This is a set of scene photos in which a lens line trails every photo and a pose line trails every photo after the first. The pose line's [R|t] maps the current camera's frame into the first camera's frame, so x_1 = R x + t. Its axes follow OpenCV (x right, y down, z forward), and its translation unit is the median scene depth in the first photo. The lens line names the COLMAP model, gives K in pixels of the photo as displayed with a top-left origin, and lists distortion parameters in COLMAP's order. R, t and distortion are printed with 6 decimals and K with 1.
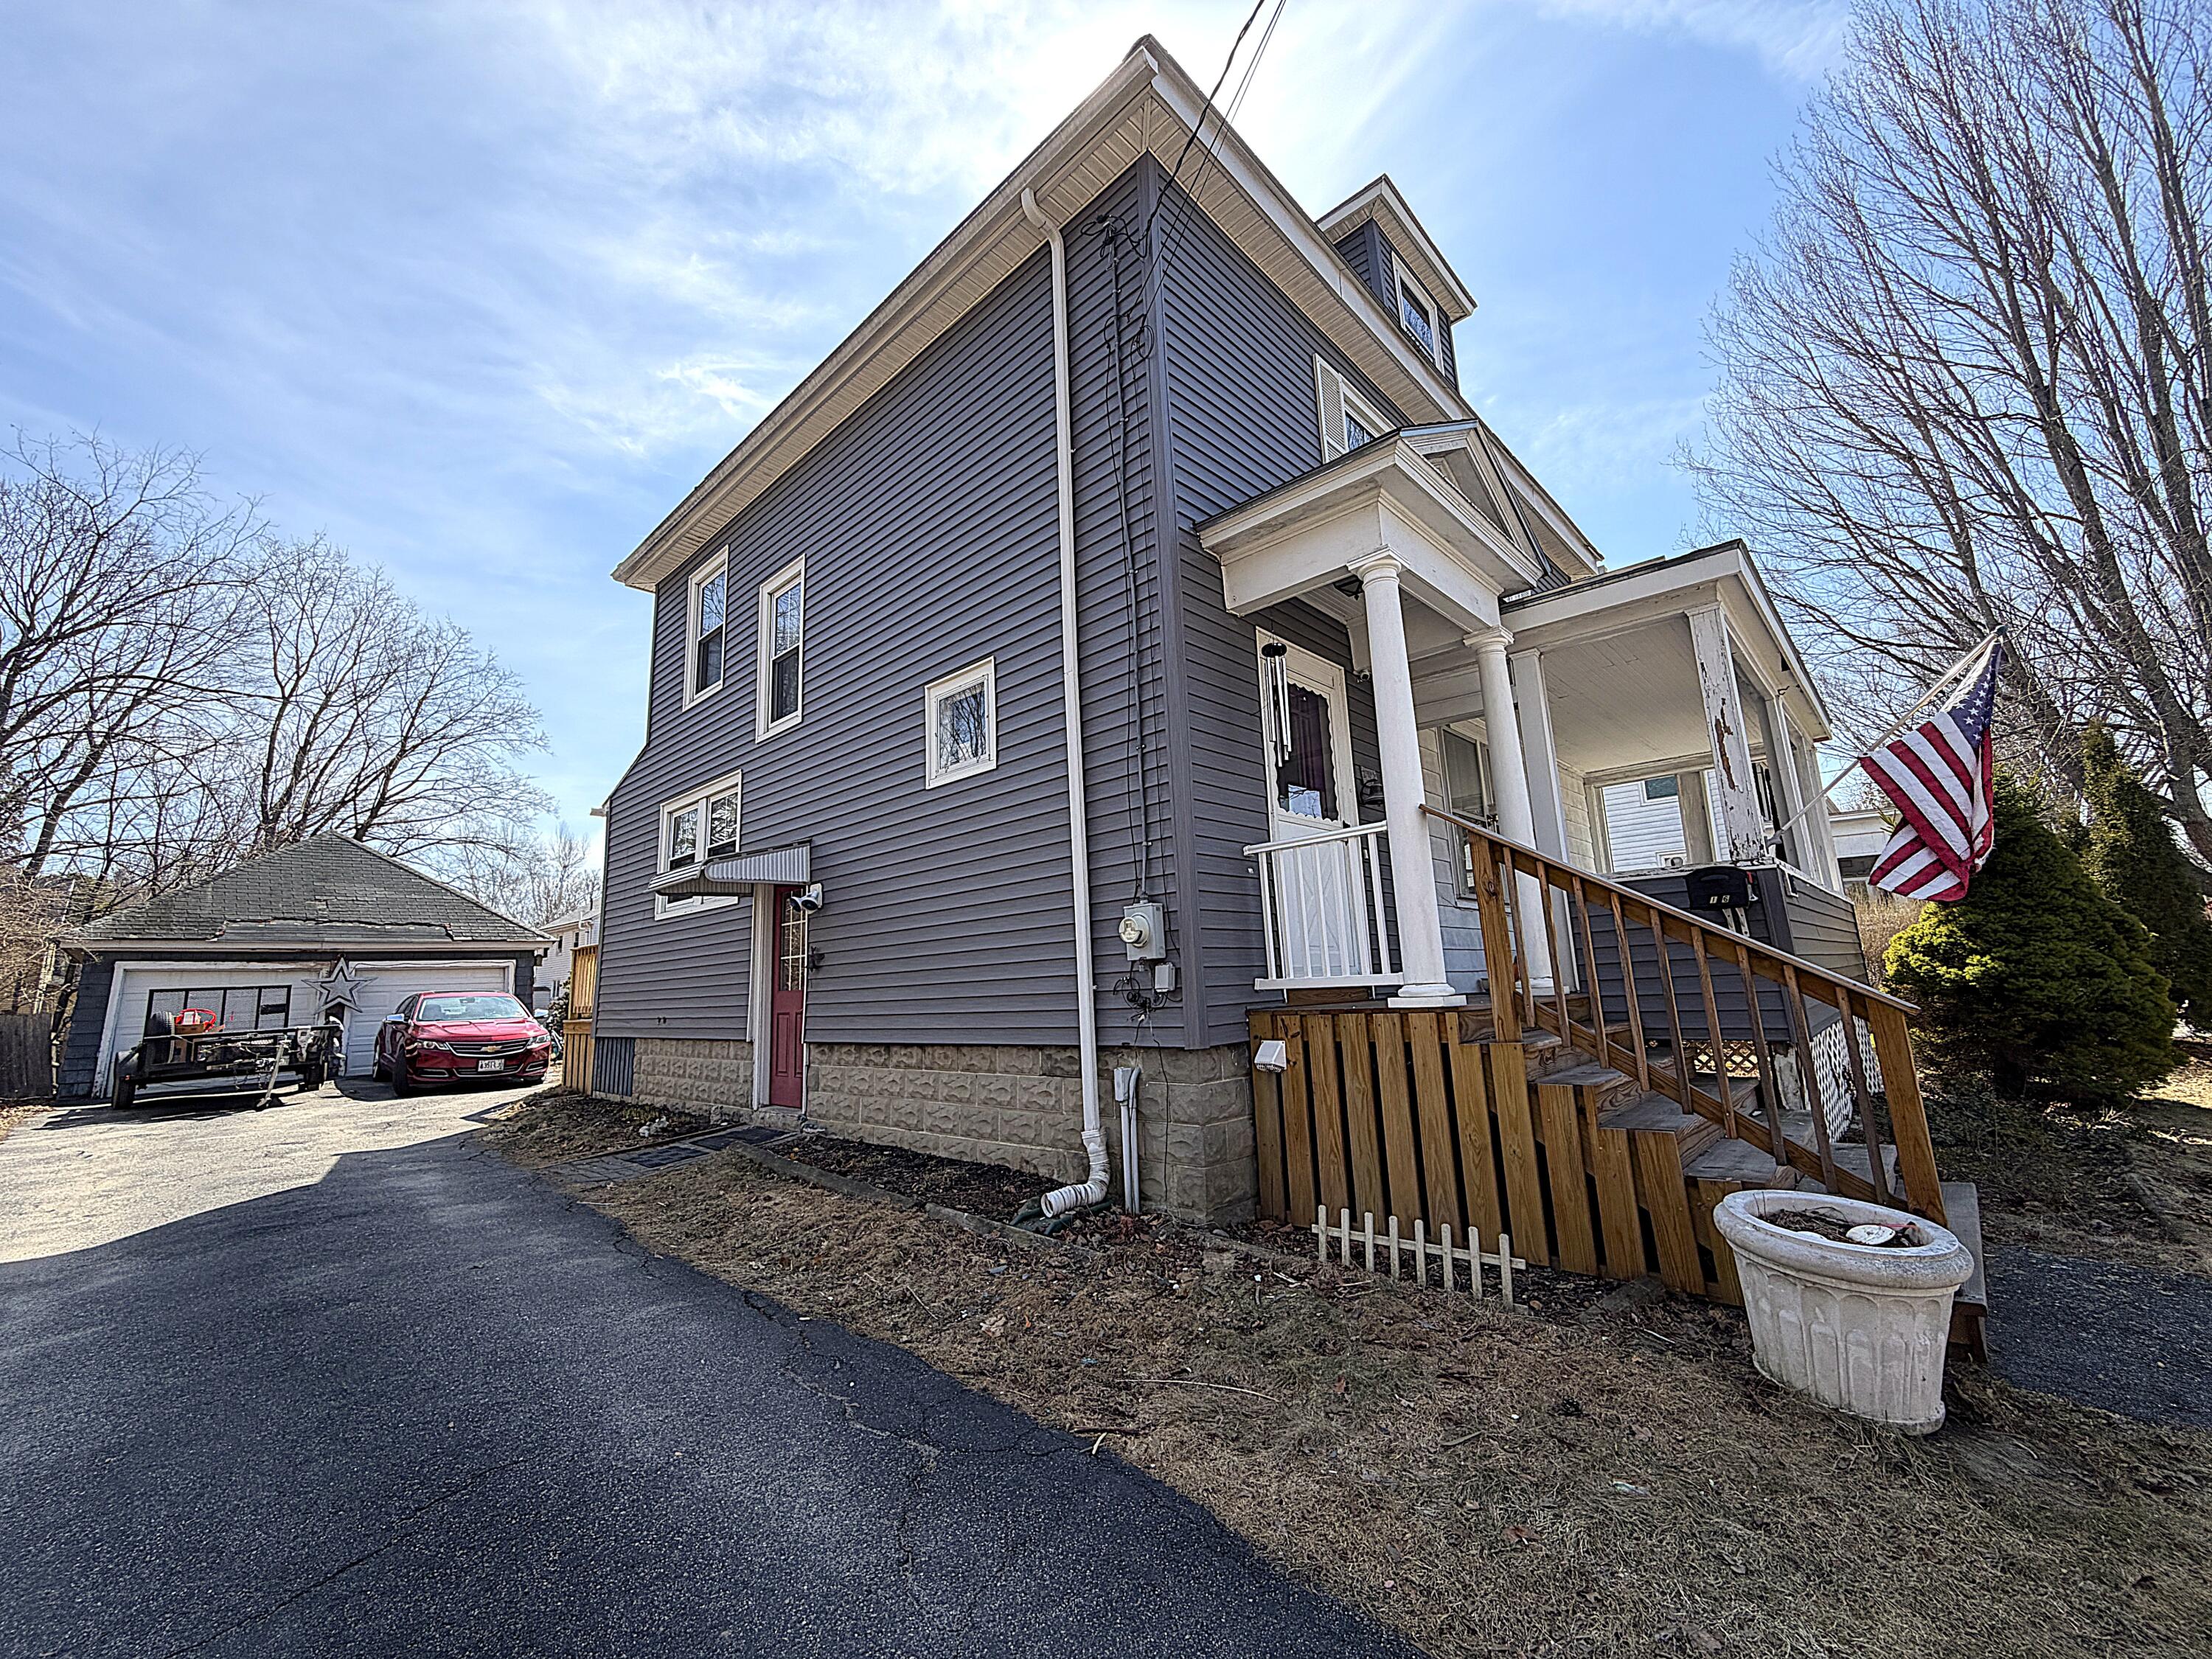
lens RADIAL K [[887.2, 0, 1109.0], [0, 887.2, 824.0], [0, 0, 1]] dist [-0.000256, 0.000219]
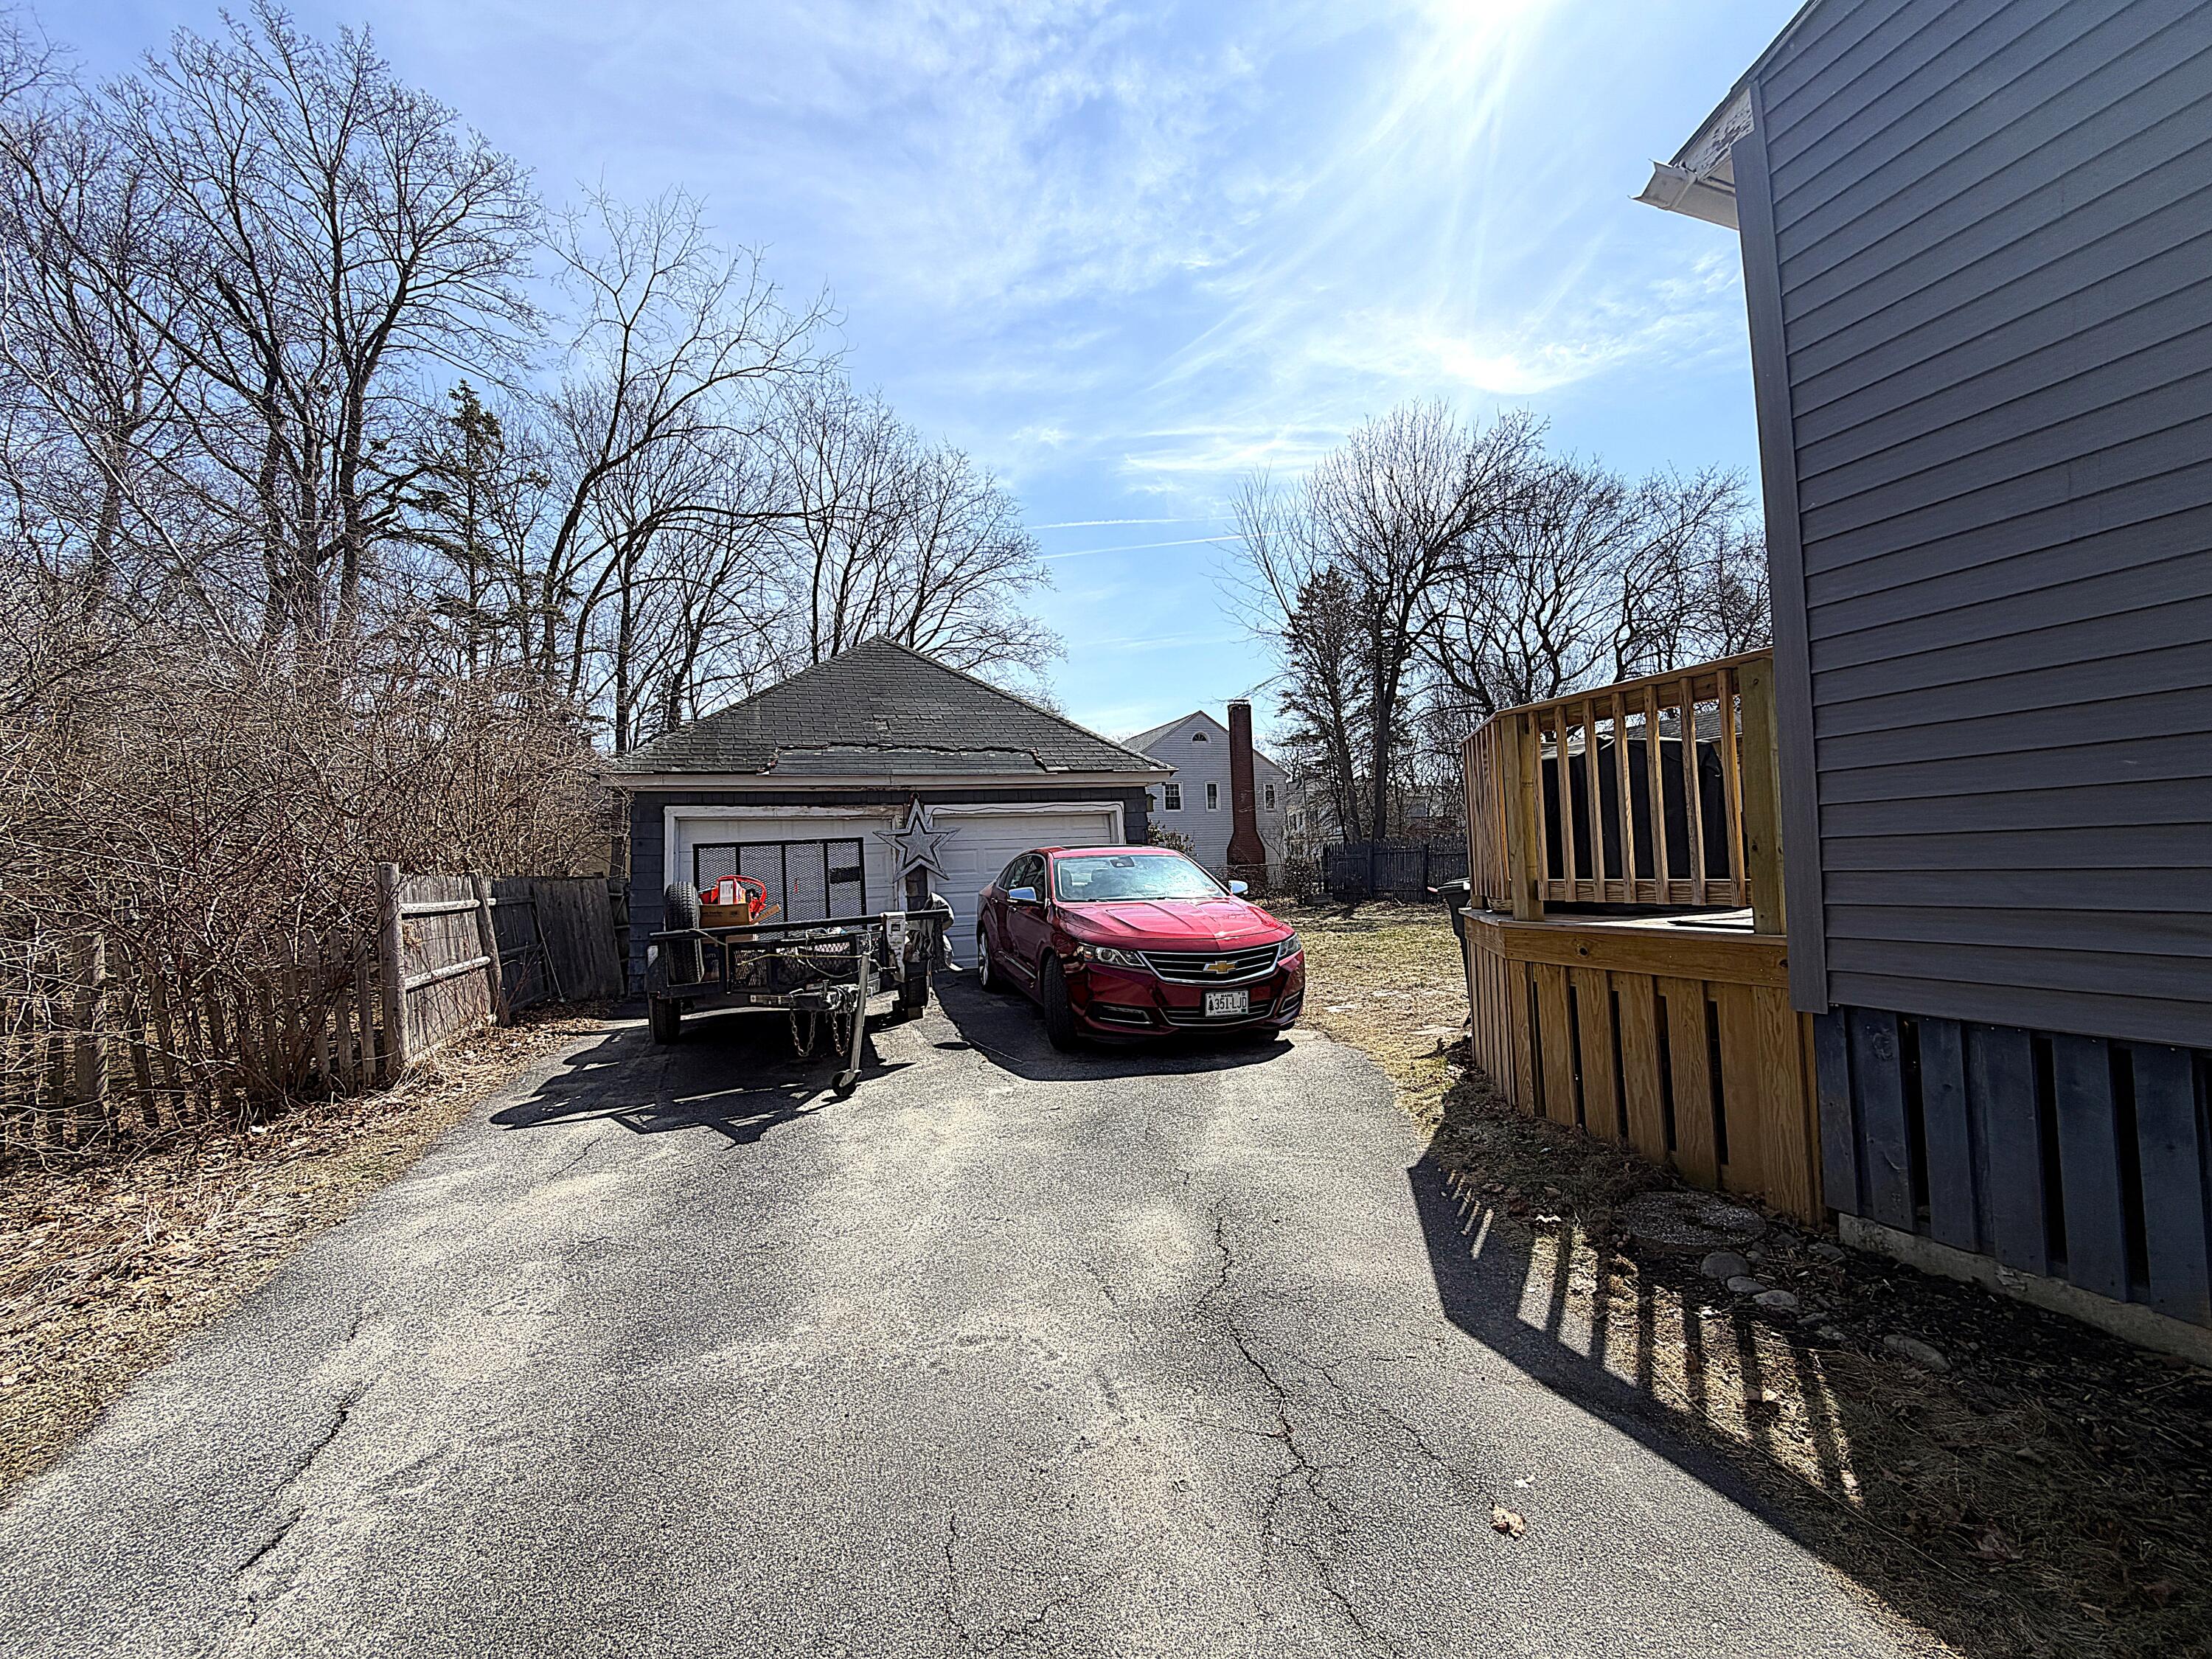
lens RADIAL K [[887.2, 0, 1104.7], [0, 887.2, 833.4], [0, 0, 1]] dist [-0.000256, 0.000219]
pose [[0.892634, -0.012288, -0.450615, -0.454009], [0.084559, 0.986448, 0.140605, 0.097886], [0.442781, -0.163612, 0.881576, 0.488563]]
